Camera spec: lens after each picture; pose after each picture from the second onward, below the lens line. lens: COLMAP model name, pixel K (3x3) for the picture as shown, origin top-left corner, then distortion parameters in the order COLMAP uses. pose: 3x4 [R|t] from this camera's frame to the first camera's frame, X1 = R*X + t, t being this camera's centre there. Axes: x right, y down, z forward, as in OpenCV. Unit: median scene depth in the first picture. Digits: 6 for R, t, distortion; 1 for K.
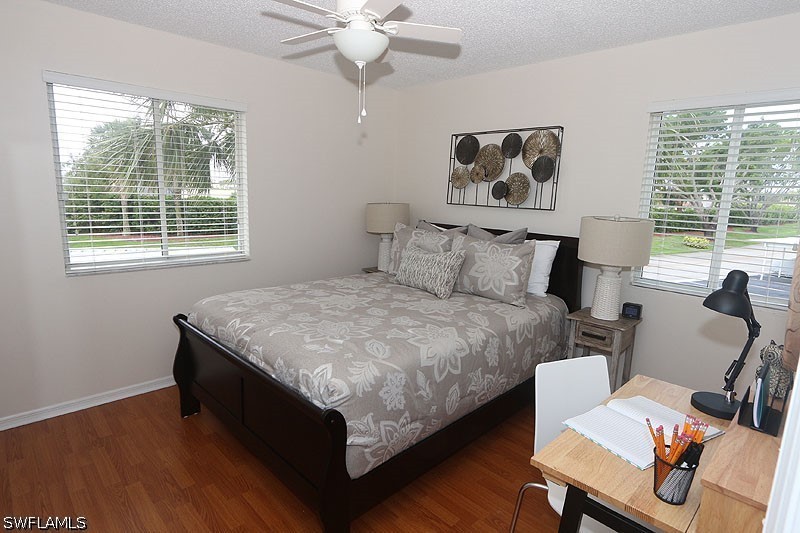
lens RADIAL K [[431.1, 0, 400.3], [0, 431.1, 271.4], [0, 0, 1]] dist [-0.006333, 0.001407]
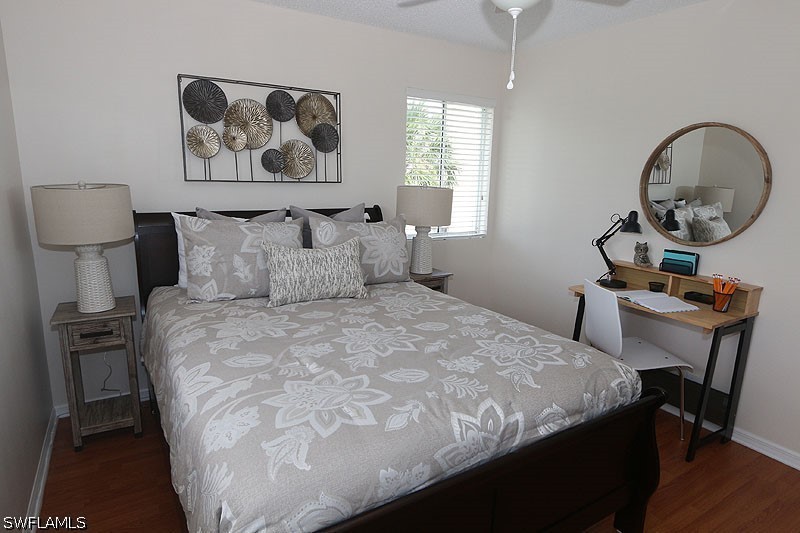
lens RADIAL K [[470.1, 0, 401.6], [0, 470.1, 263.3], [0, 0, 1]] dist [0.002566, 0.000677]
pose [[0.217126, -0.218928, 0.951276, -0.620894], [0.160984, 0.969212, 0.186312, -0.134840], [-0.962777, 0.112687, 0.245685, 0.605087]]
